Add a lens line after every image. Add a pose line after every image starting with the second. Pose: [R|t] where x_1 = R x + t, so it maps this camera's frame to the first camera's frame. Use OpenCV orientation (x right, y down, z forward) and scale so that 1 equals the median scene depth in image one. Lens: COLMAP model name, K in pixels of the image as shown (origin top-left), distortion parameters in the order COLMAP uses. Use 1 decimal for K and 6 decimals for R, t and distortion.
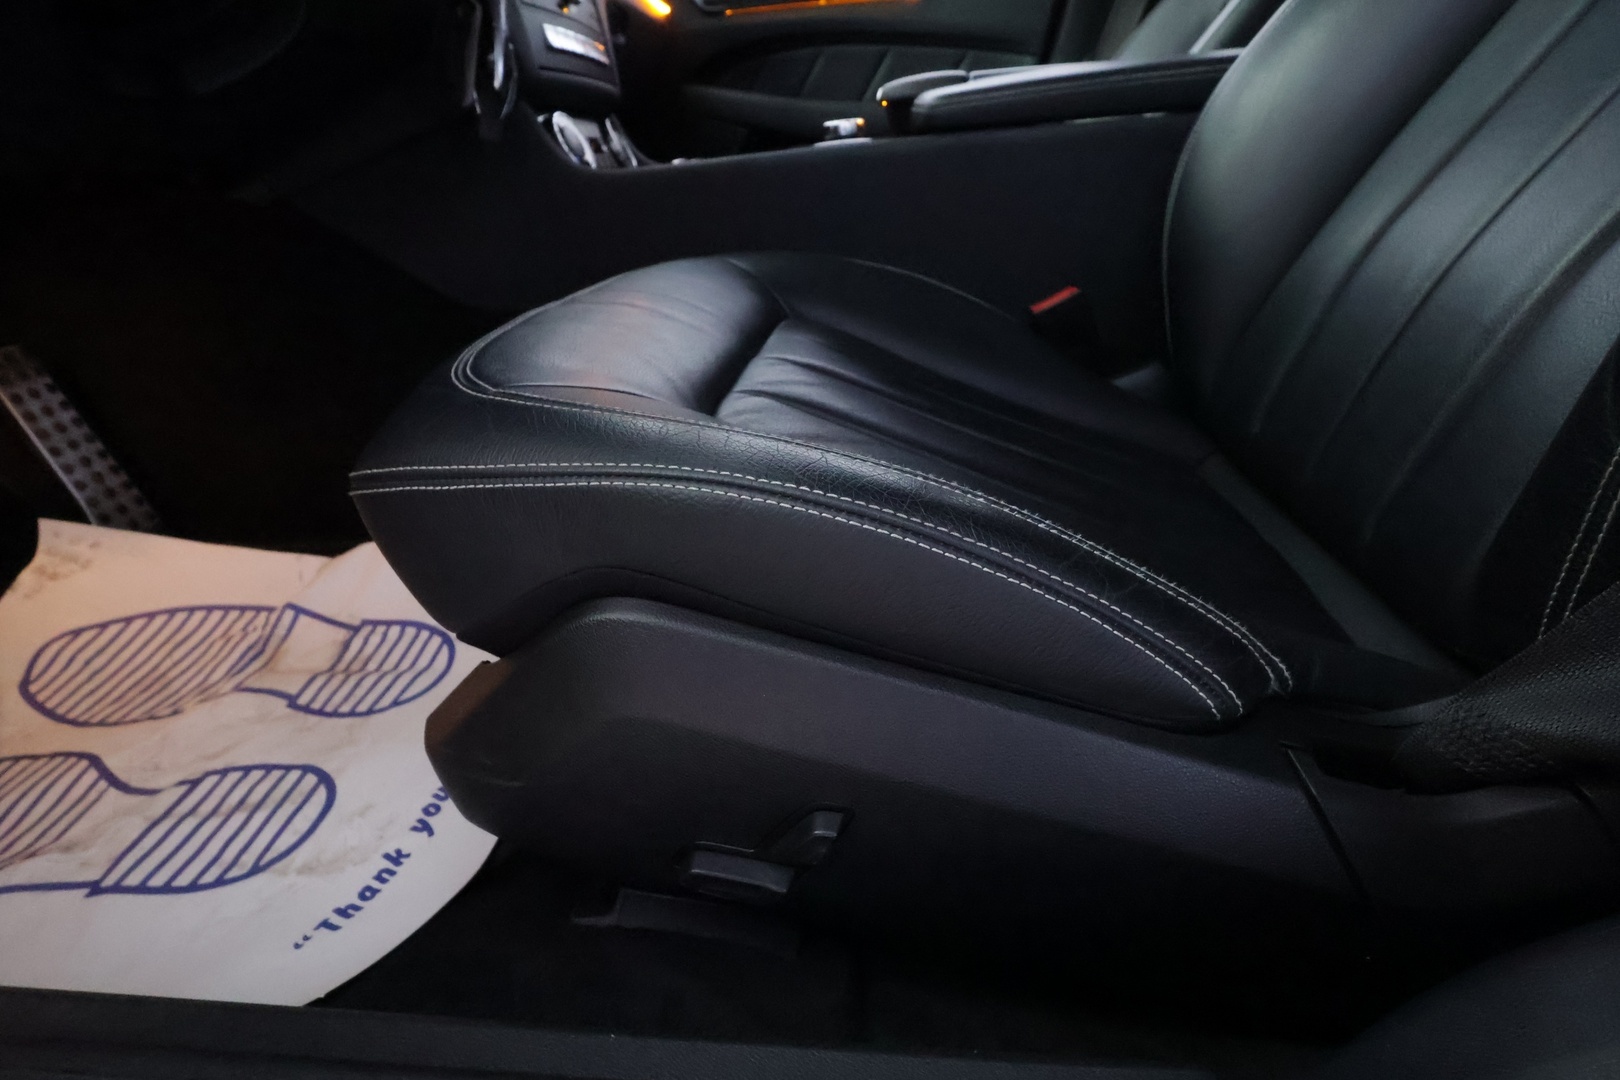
lens RADIAL K [[748.7, 0, 810.8], [0, 748.7, 545.8], [0, 0, 1]] dist [0.007127, 0.000066]
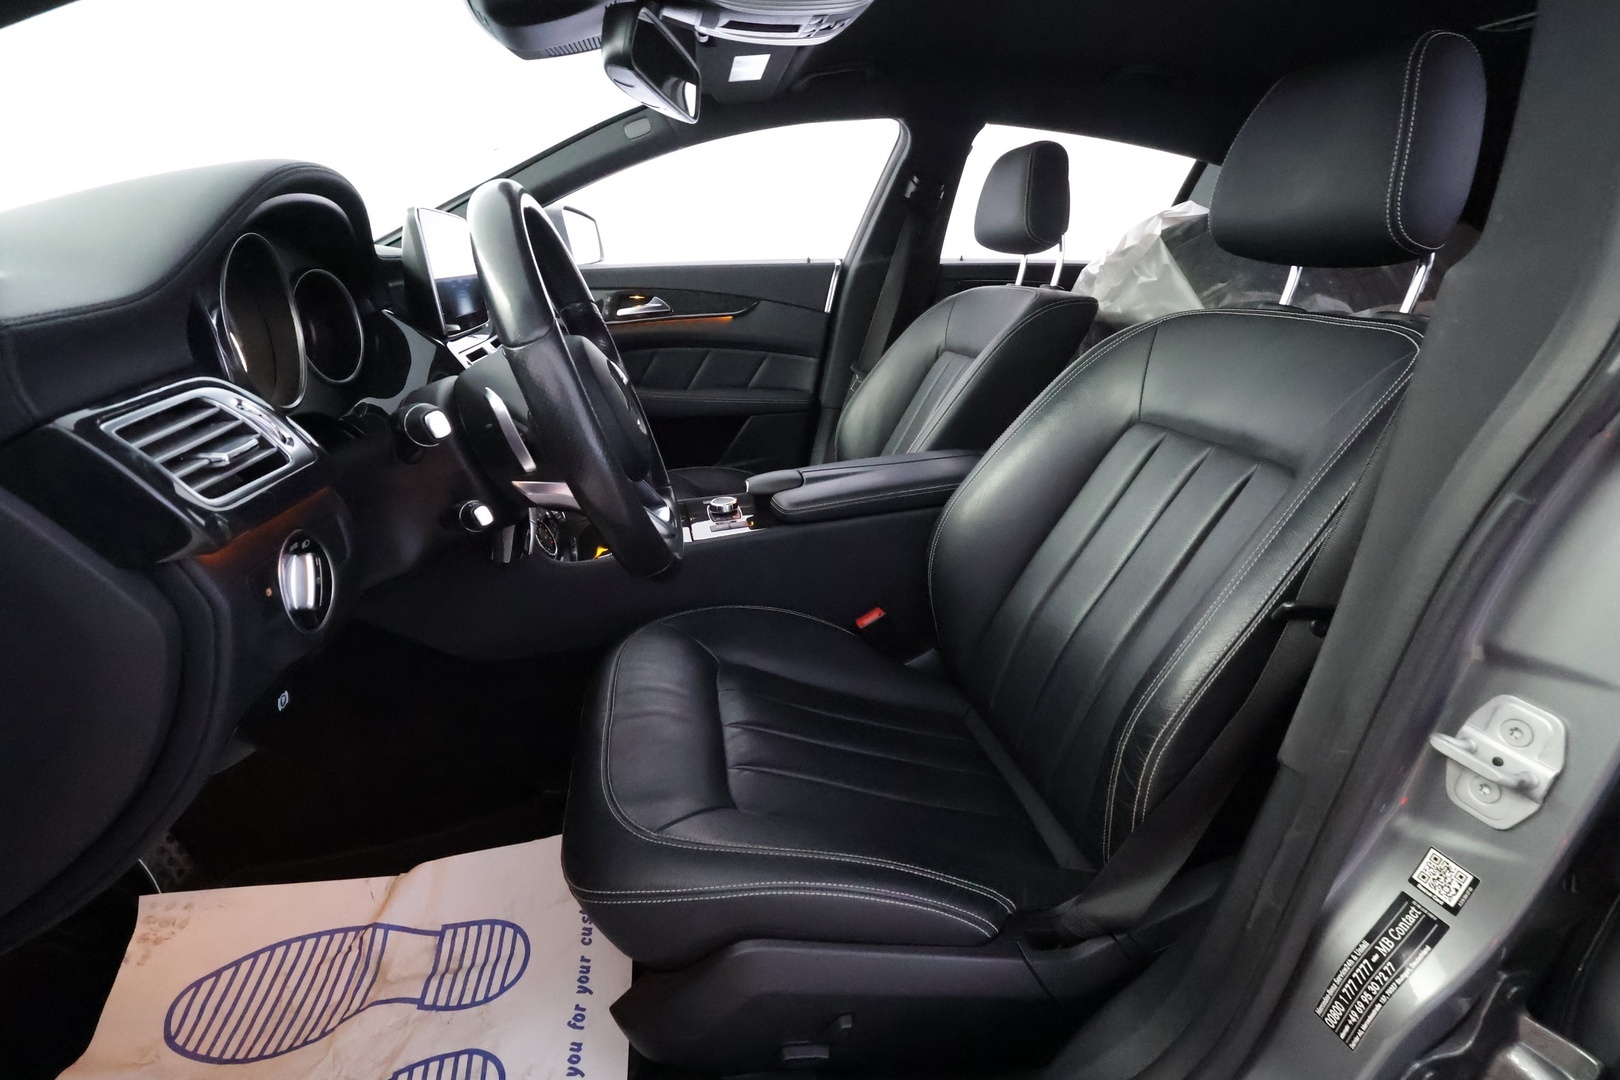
lens RADIAL K [[748.7, 0, 807.3], [0, 748.7, 537.0], [0, 0, 1]] dist [0.007127, 0.000066]
pose [[0.957644, -0.081482, 0.276185, -0.286171], [0.114941, 0.987573, -0.107186, -0.405797], [-0.264019, 0.134391, 0.955109, -0.641958]]
